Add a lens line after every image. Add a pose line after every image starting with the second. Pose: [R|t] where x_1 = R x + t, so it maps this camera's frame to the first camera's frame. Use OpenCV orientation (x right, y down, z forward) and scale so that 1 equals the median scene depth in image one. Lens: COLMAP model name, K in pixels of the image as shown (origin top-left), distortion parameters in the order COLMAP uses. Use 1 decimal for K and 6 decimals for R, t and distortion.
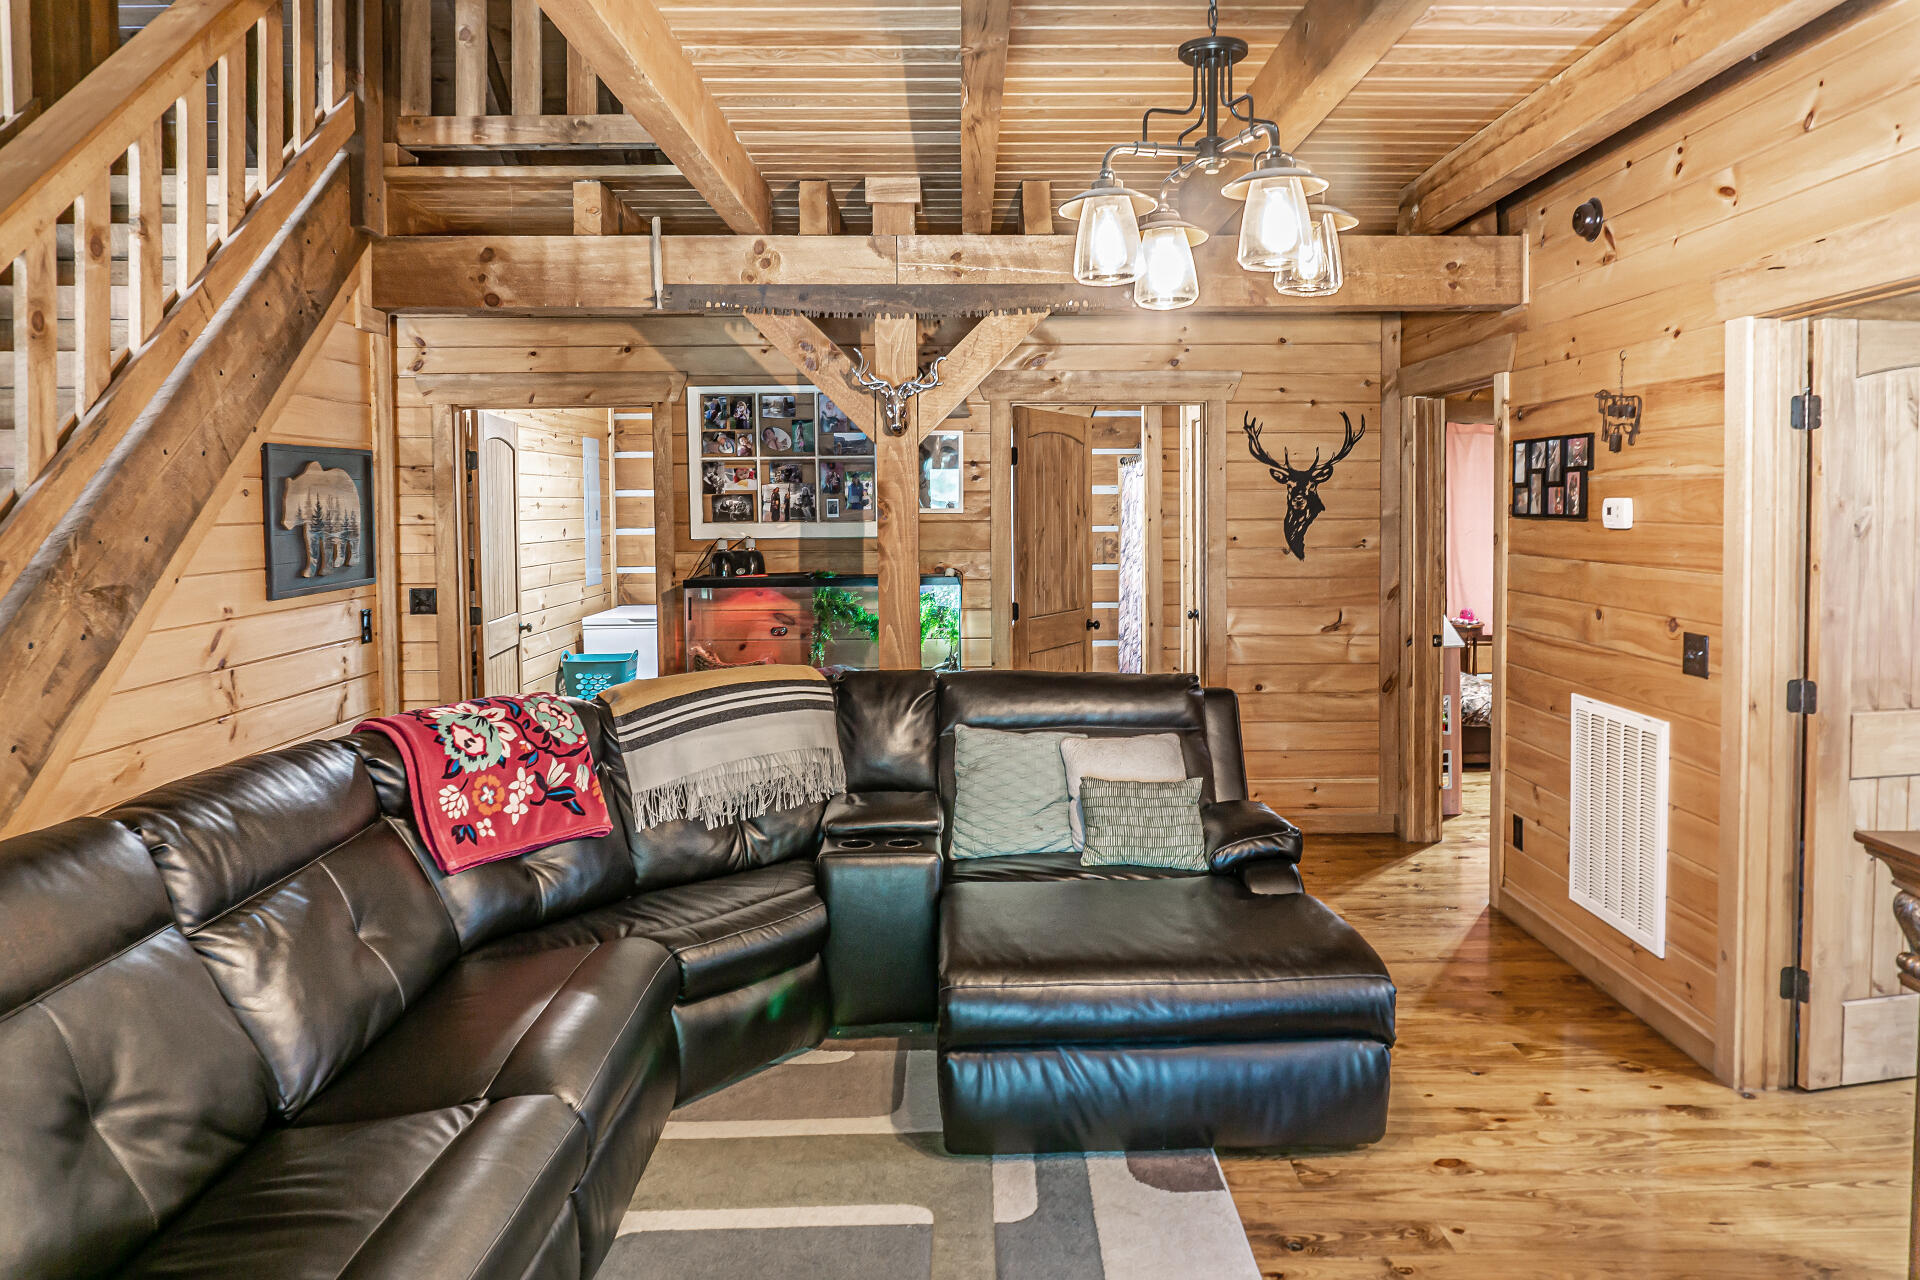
lens RADIAL K [[1259.9, 0, 963.3], [0, 1259.9, 548.7], [0, 0, 1]] dist [-0.002415, -0.000921]
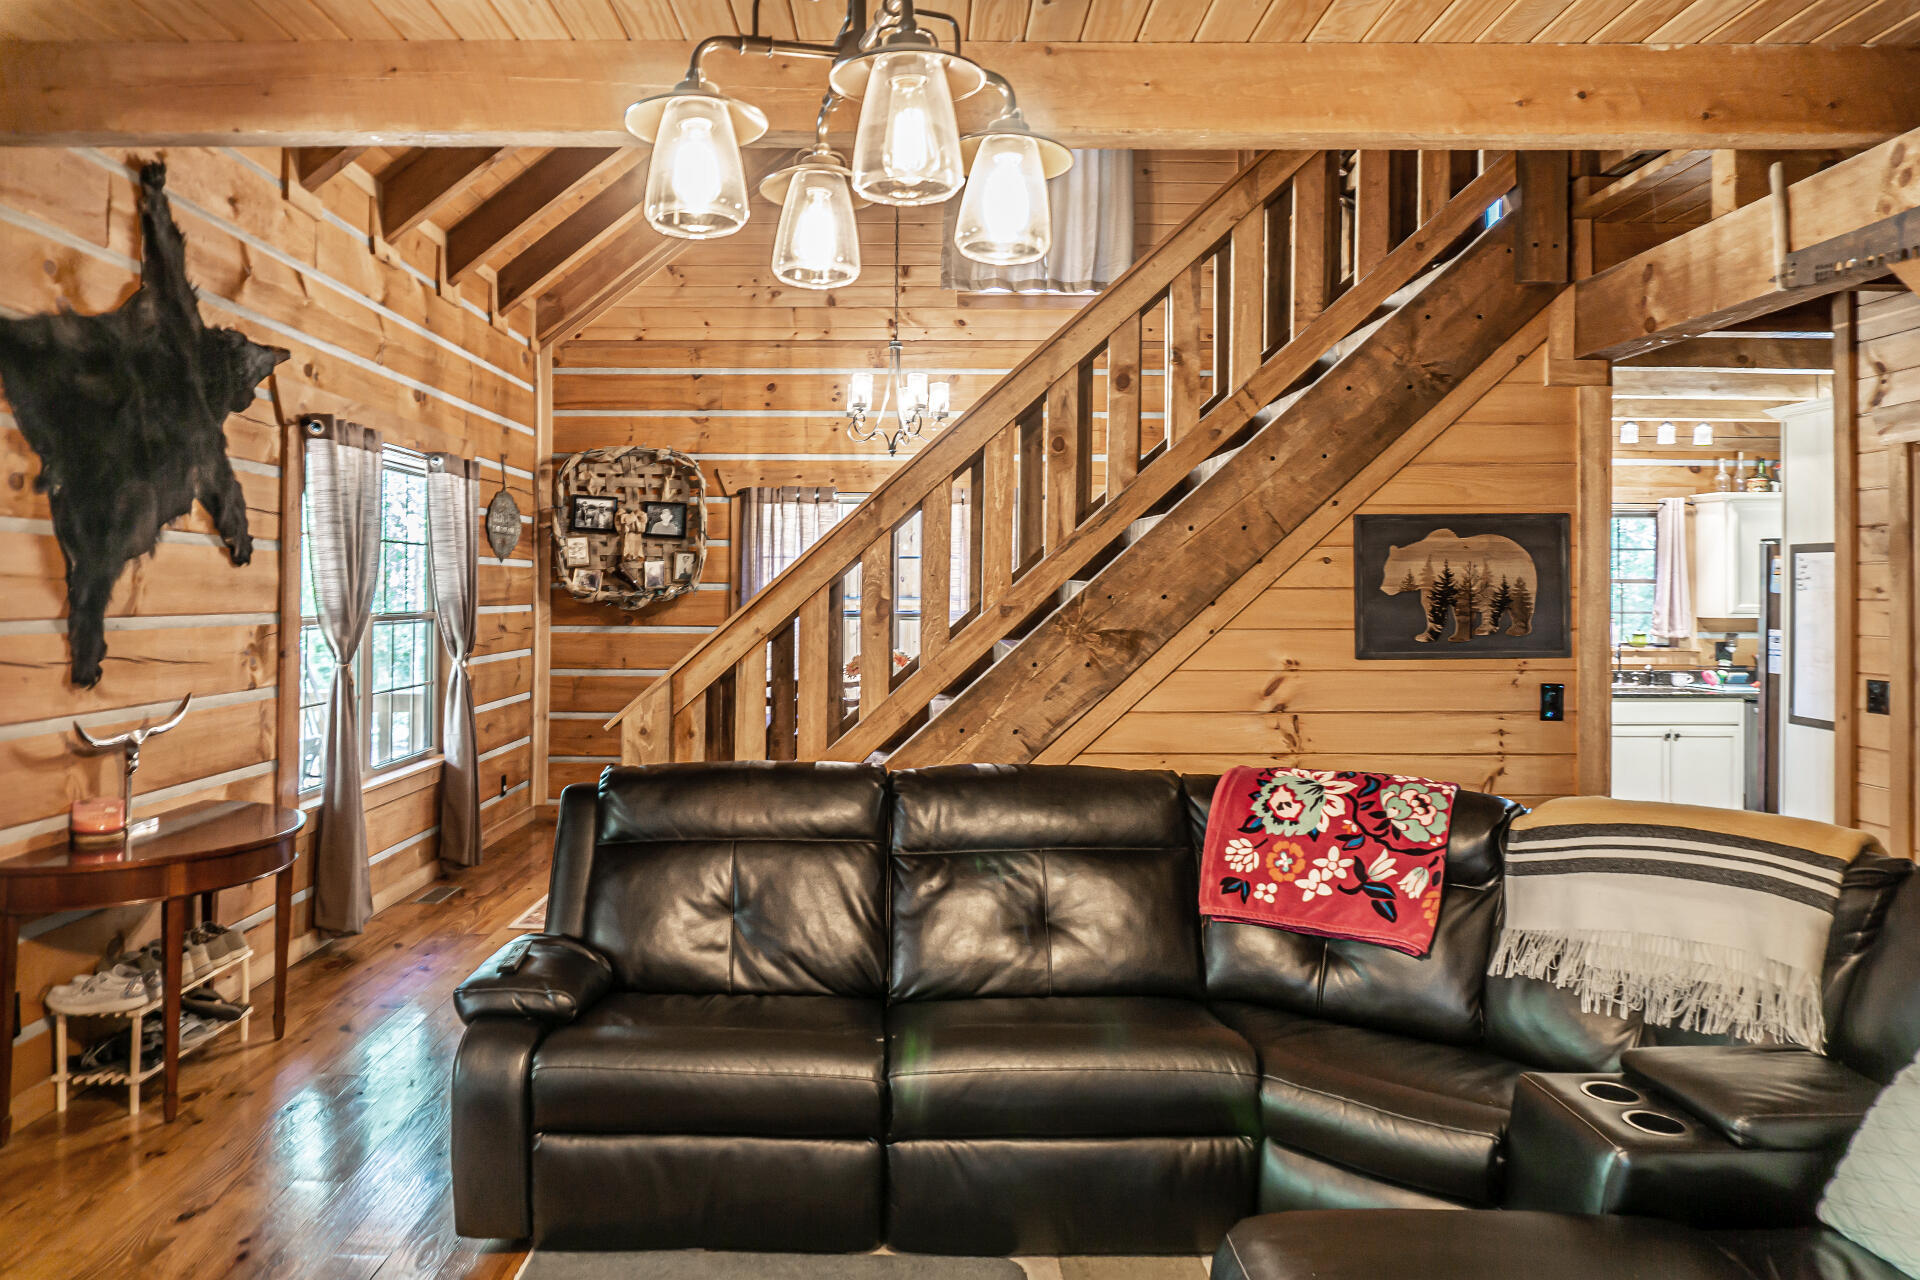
lens RADIAL K [[1298.7, 0, 957.8], [0, 1298.7, 568.6], [0, 0, 1]] dist [0.004295, 0.001306]
pose [[0.017732, -0.010314, -0.999790, 0.600494], [-0.038953, 0.999181, -0.010999, -0.012017], [0.999084, 0.039139, 0.017315, 0.674986]]
